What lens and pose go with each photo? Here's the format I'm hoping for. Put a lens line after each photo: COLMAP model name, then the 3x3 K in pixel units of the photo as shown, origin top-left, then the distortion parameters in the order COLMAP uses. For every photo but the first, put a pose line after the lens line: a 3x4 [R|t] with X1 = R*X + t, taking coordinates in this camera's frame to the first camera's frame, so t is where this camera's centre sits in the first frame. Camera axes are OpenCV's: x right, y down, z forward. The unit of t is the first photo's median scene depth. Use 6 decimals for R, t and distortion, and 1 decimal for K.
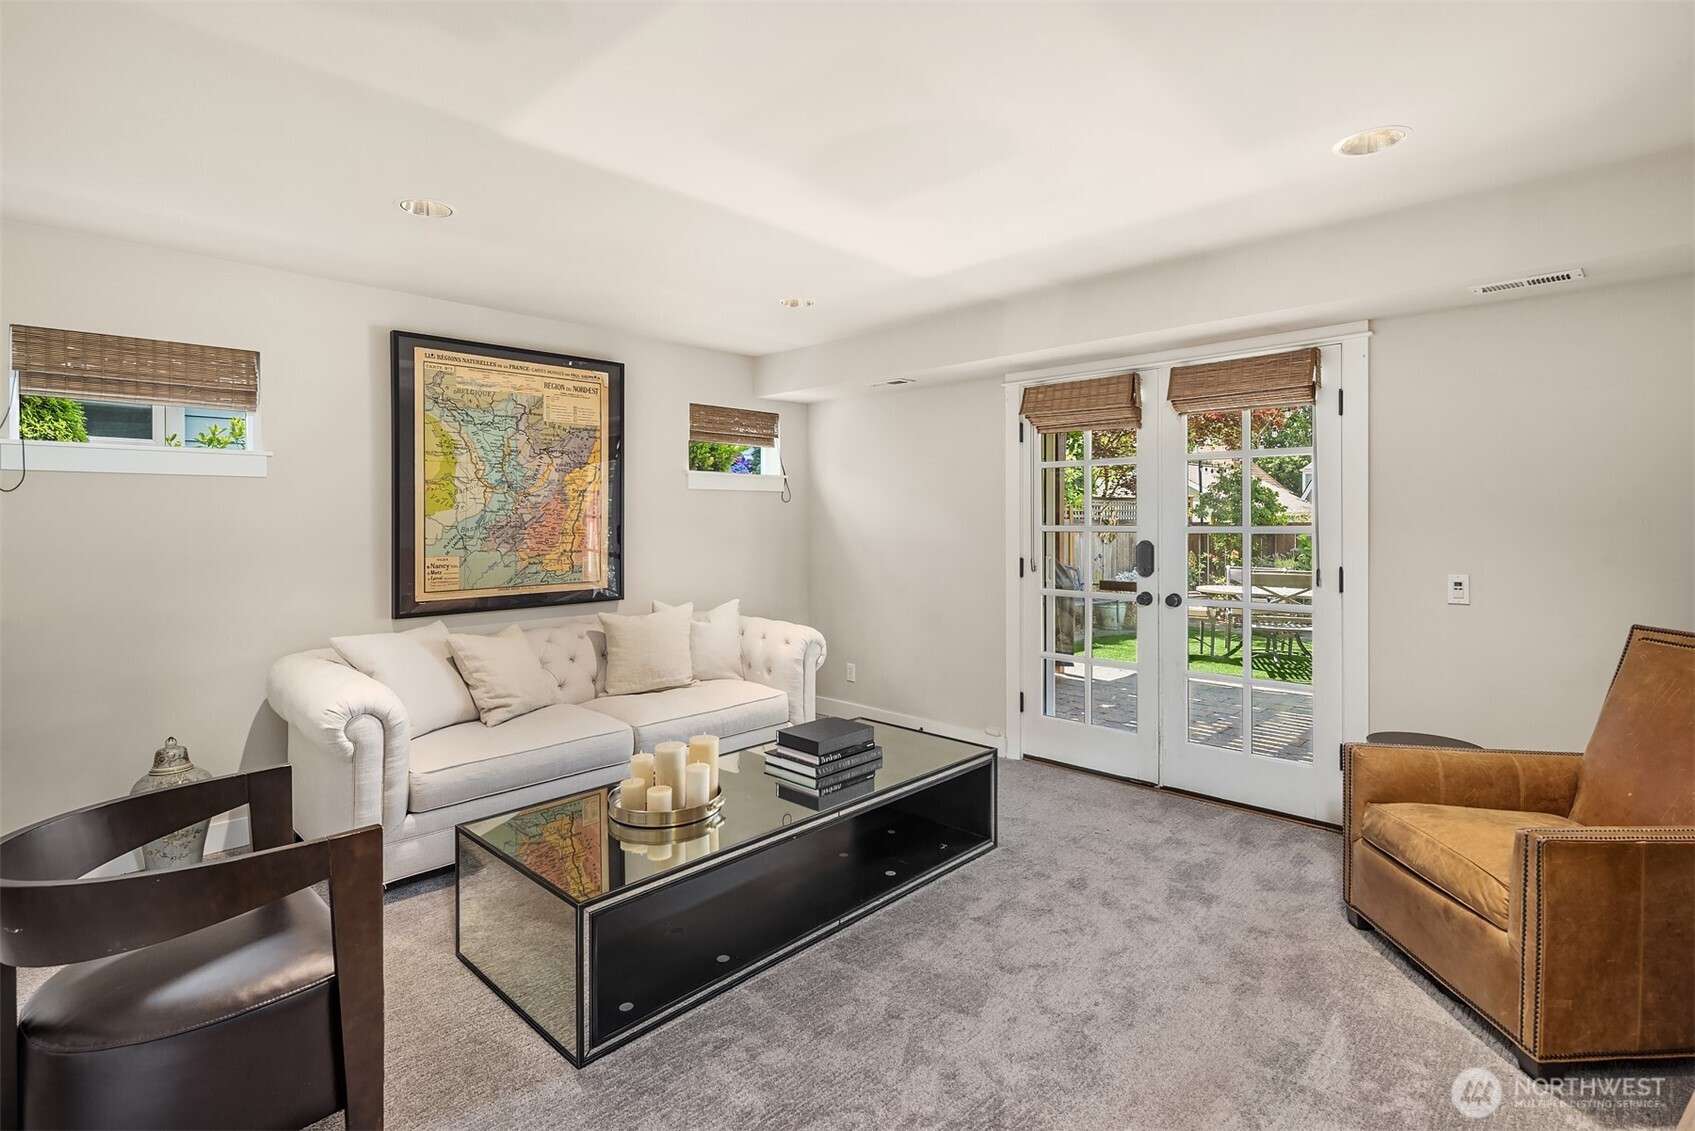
lens RADIAL K [[818.2, 0, 854.0], [0, 818.2, 511.0], [0, 0, 1]] dist [0.000872, 0.000006]
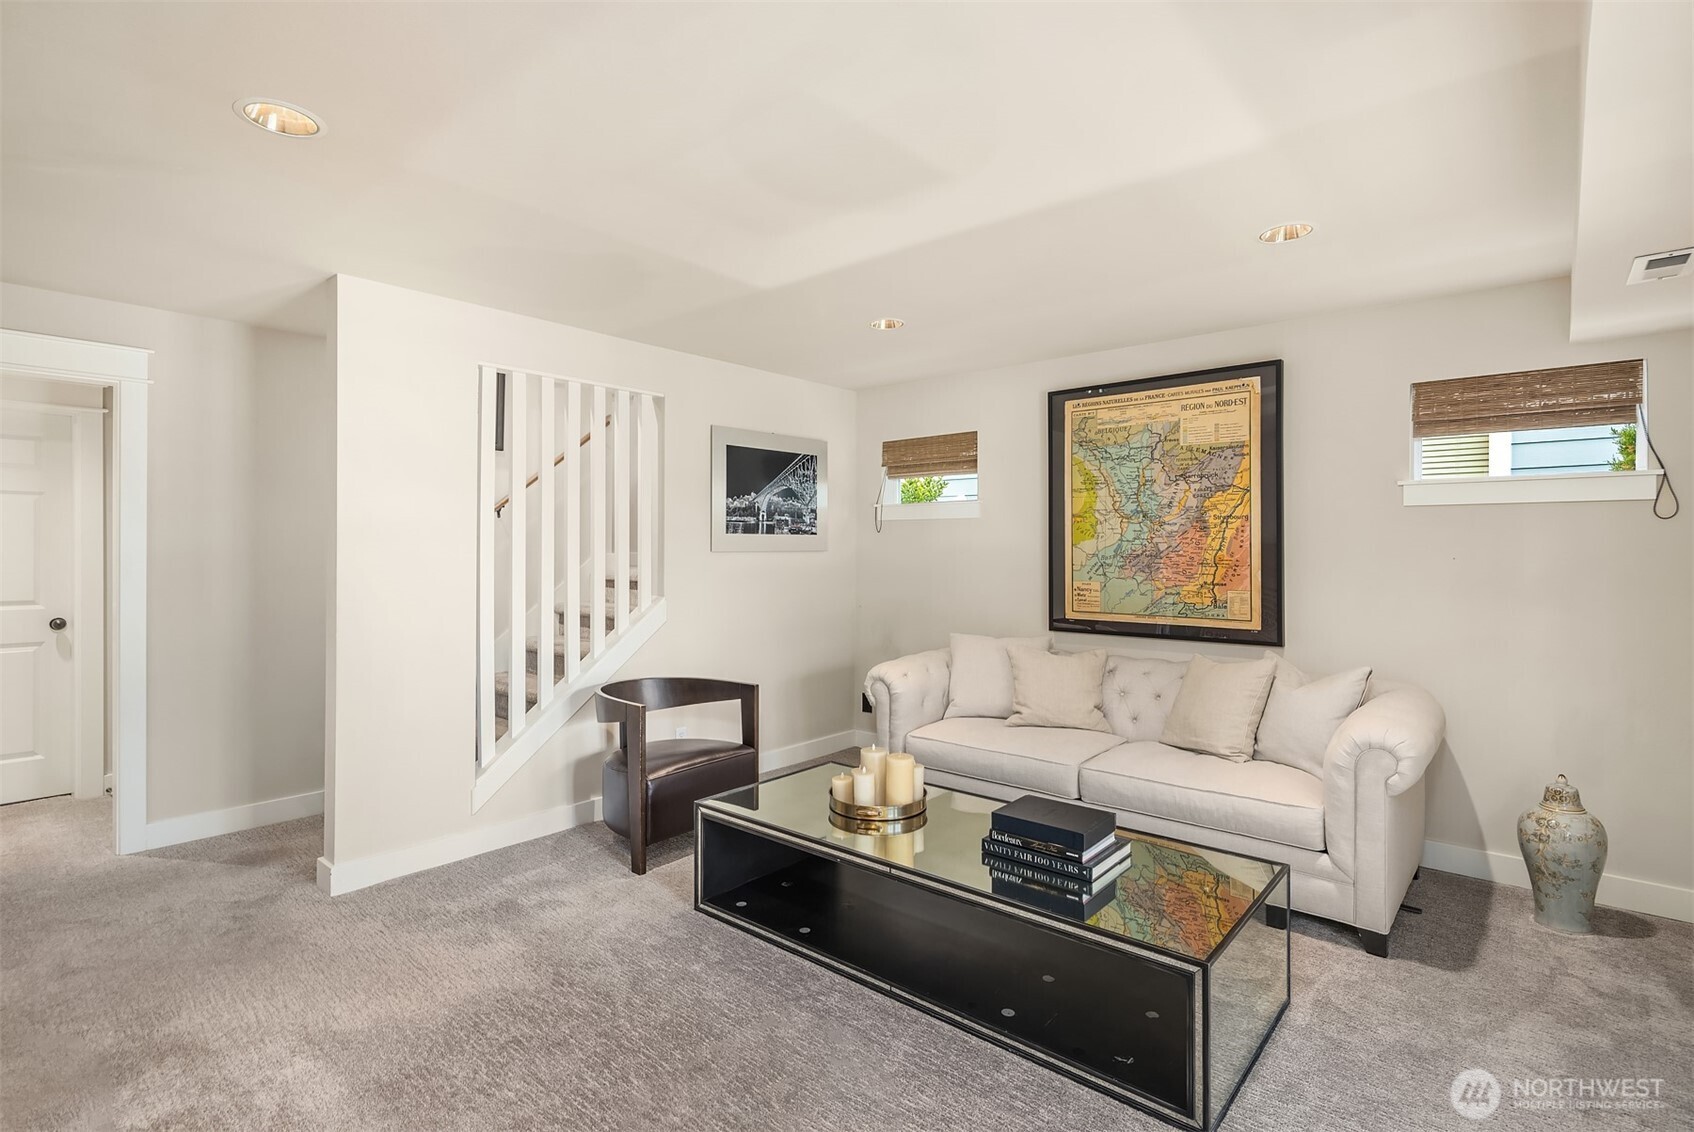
lens RADIAL K [[817.8, 0, 851.5], [0, 817.8, 543.8], [0, 0, 1]] dist [-0.001362, -0.000076]
pose [[0.050217, -0.005384, -0.998724, 0.571641], [0.005445, 0.999972, -0.005117, 0.007684], [0.998724, -0.005181, 0.050244, 0.584783]]
